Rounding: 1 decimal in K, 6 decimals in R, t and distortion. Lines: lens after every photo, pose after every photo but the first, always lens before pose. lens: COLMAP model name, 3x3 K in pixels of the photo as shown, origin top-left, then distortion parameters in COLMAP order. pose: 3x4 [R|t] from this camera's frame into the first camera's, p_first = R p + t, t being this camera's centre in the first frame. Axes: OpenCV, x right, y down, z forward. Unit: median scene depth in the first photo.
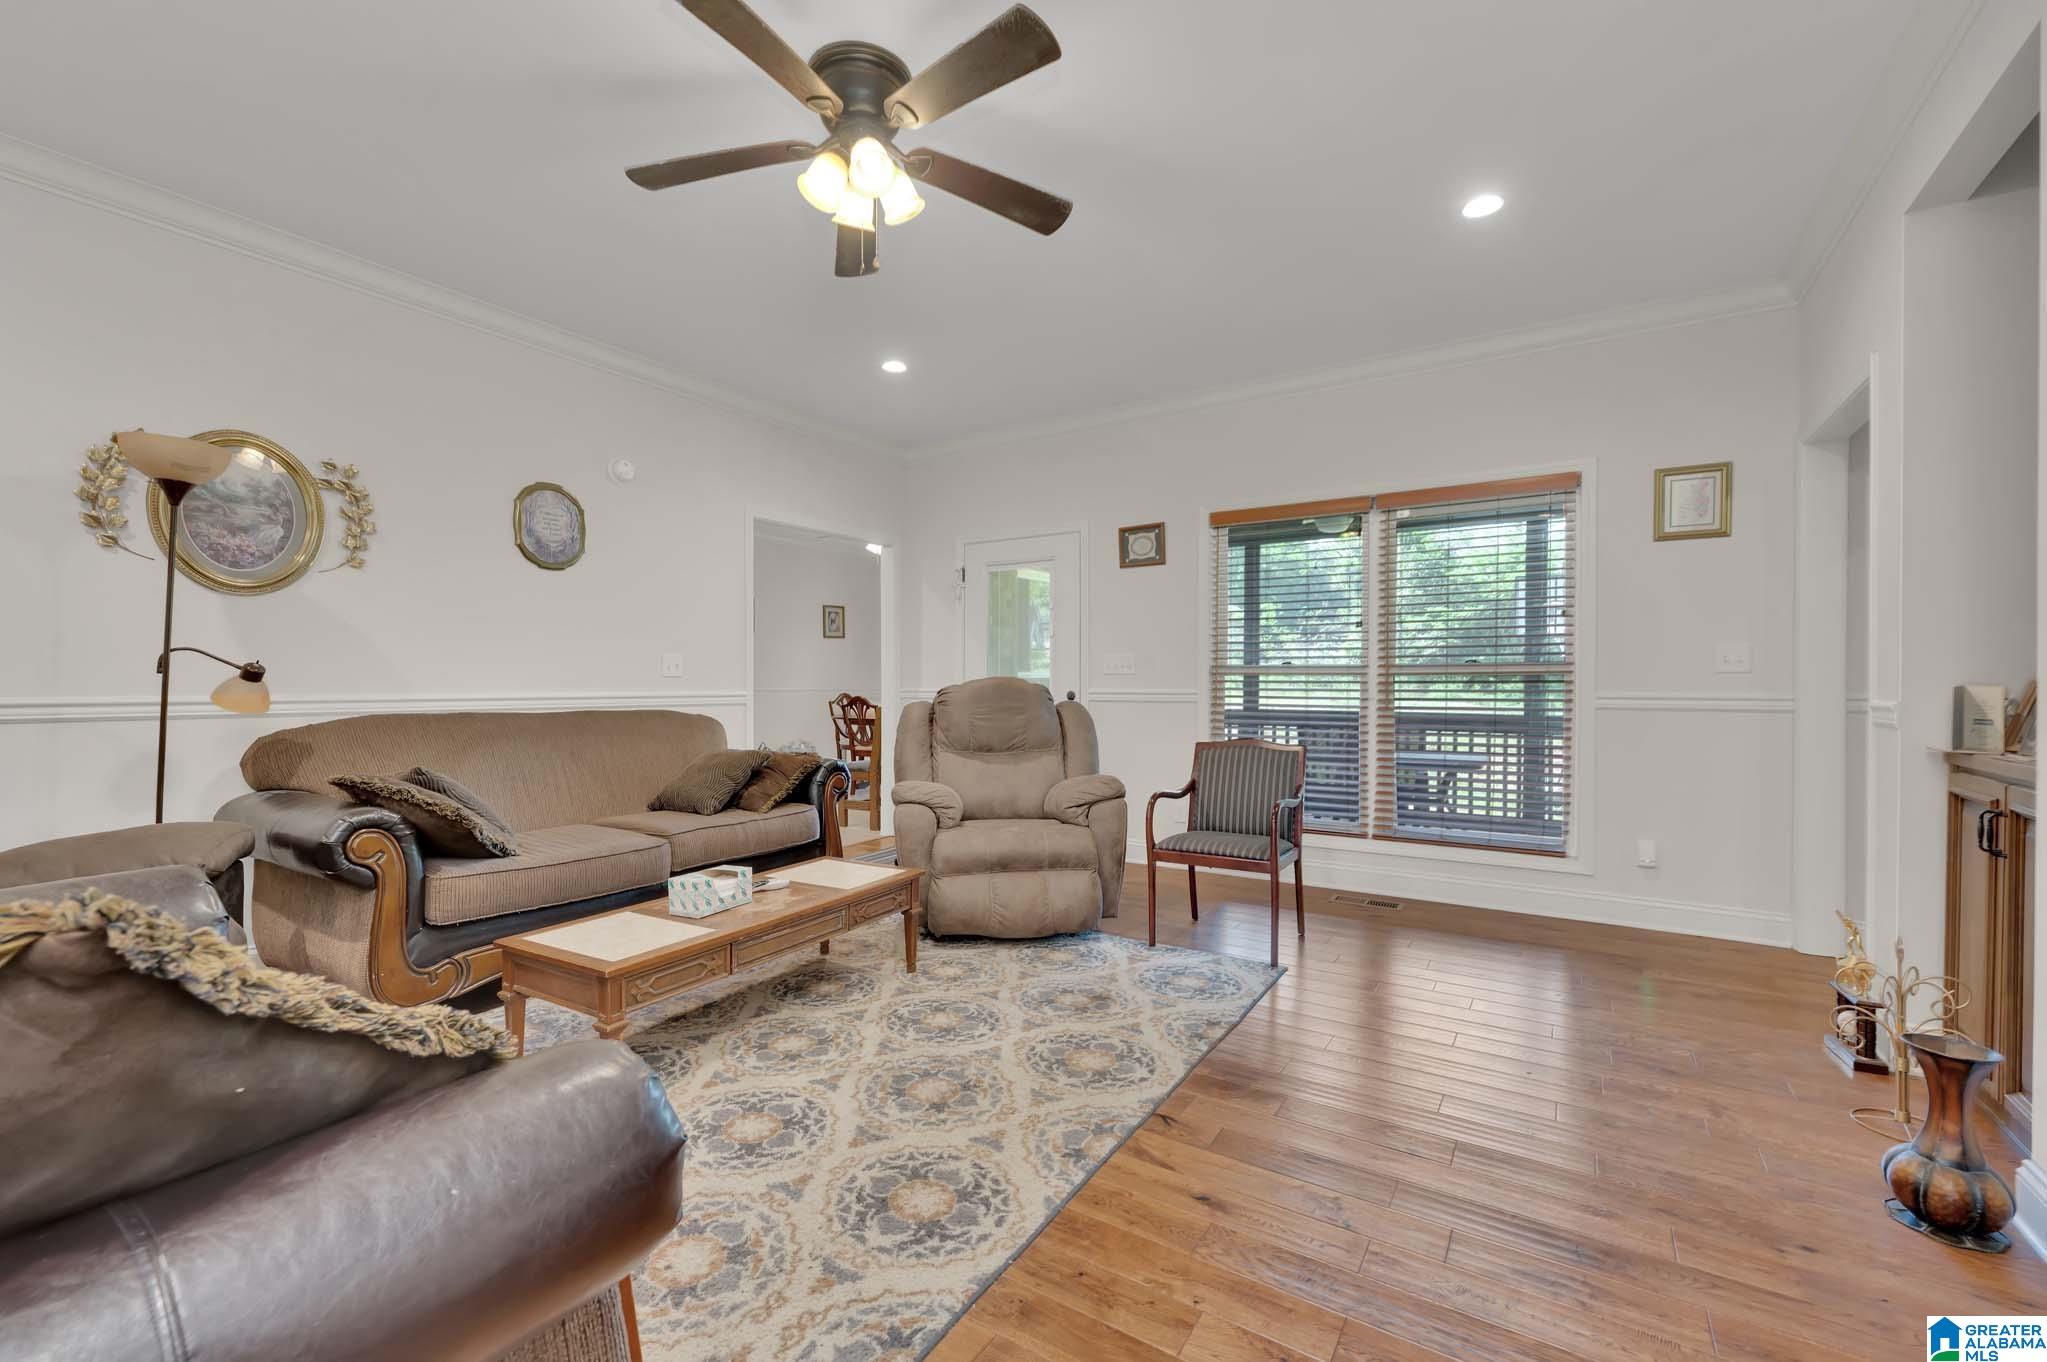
lens RADIAL K [[844.7, 0, 1017.8], [0, 844.7, 687.9], [0, 0, 1]] dist [0.002475, 0.000105]
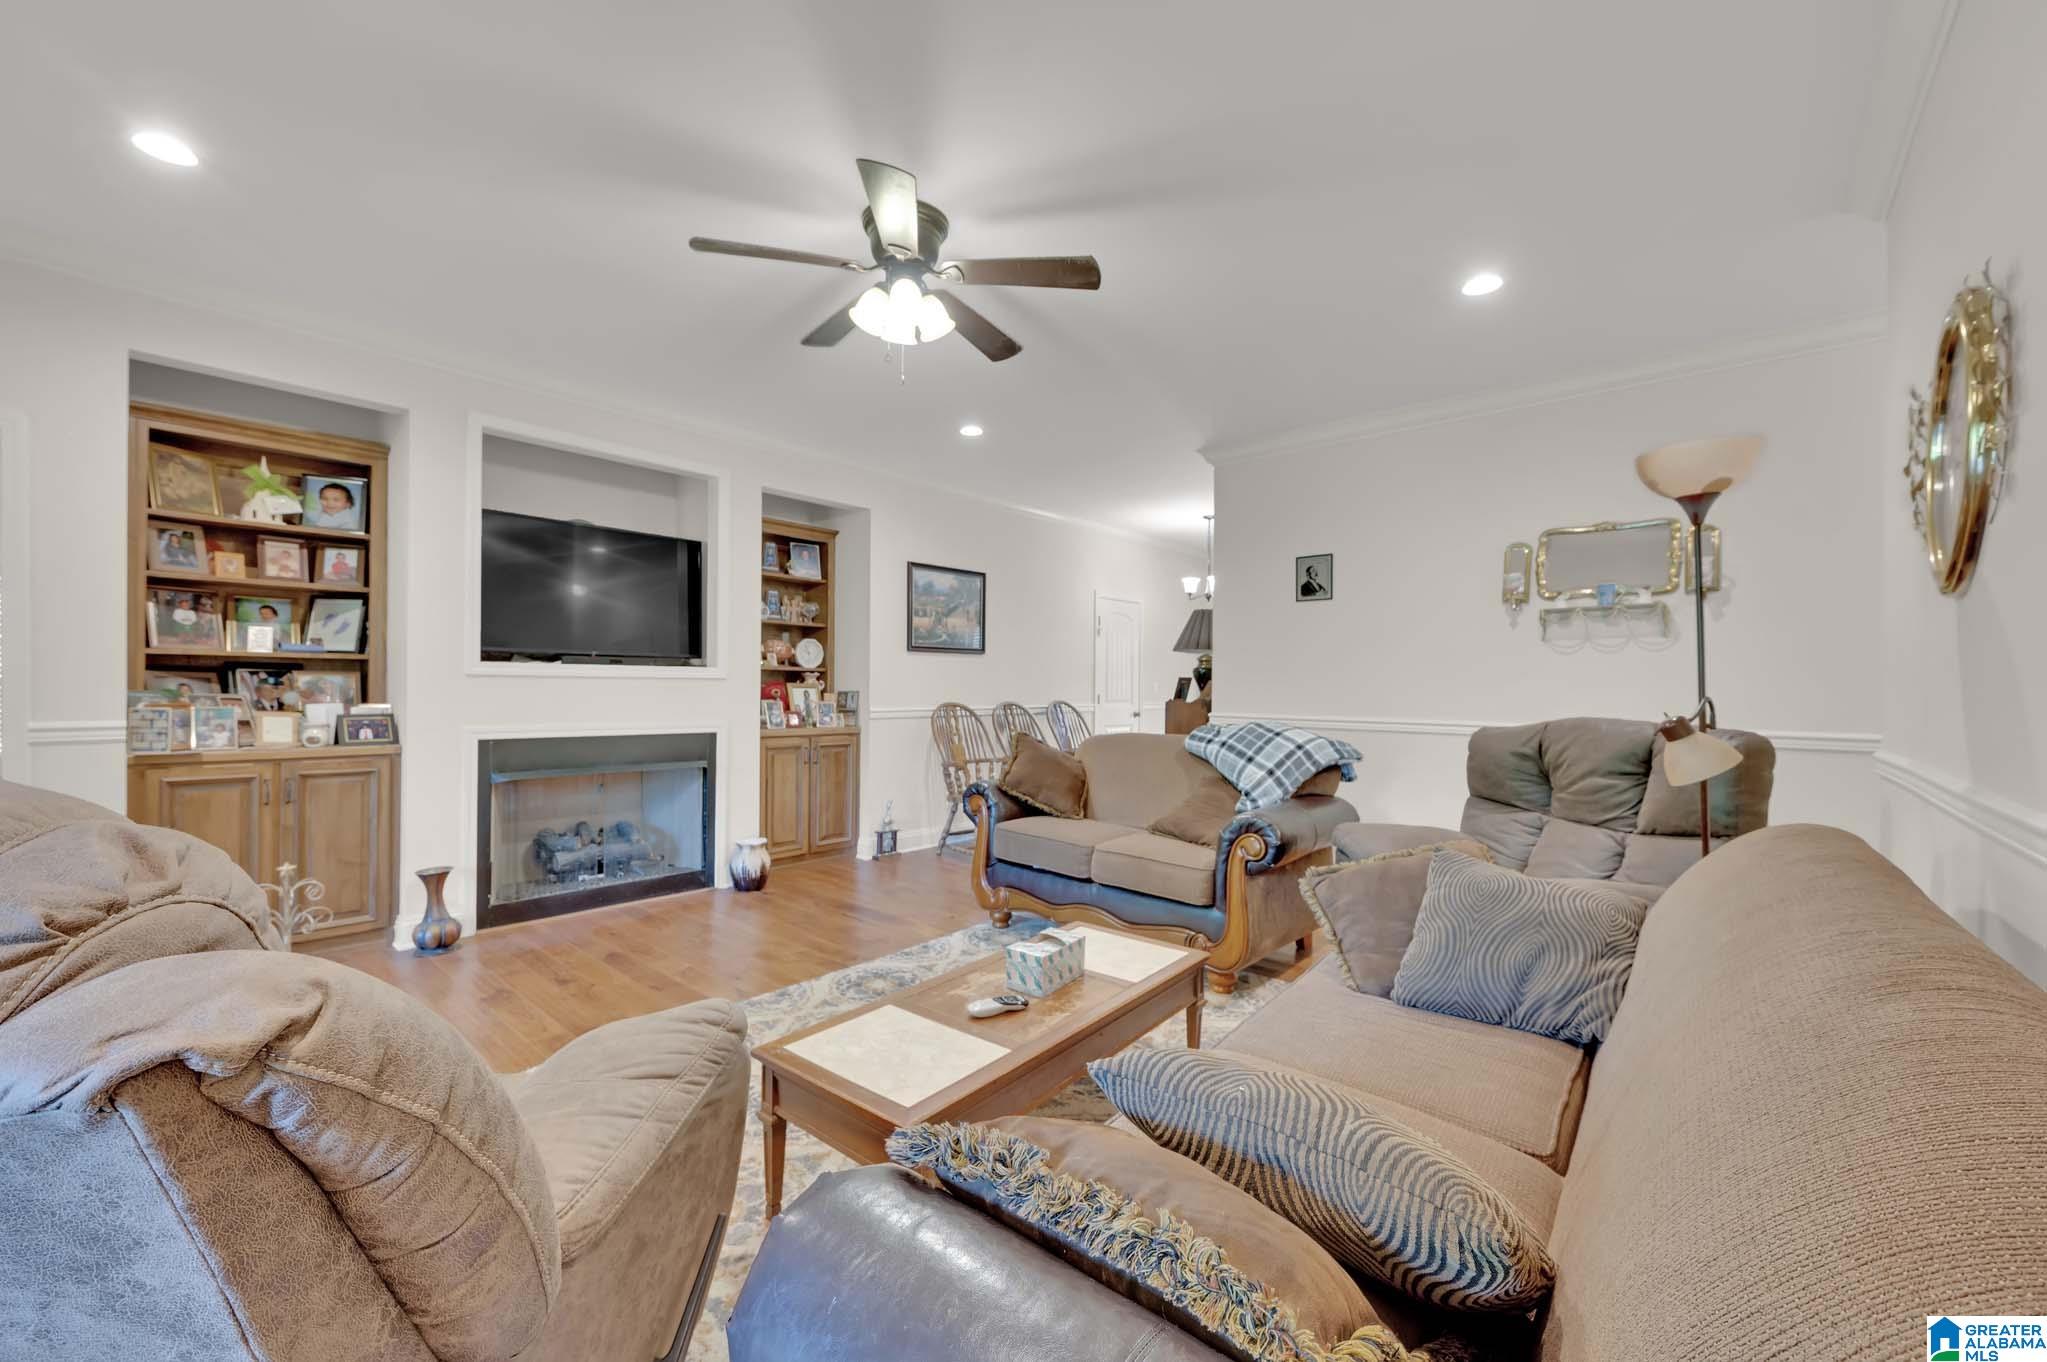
lens RADIAL K [[804.4, 0, 1023.5], [0, 804.4, 681.0], [0, 0, 1]] dist [0.002359, 0.000231]
pose [[-0.990296, -0.008800, 0.138696, -0.675793], [-0.008503, 0.999960, 0.002730, -0.088628], [-0.138714, 0.001524, -0.990331, 2.737399]]
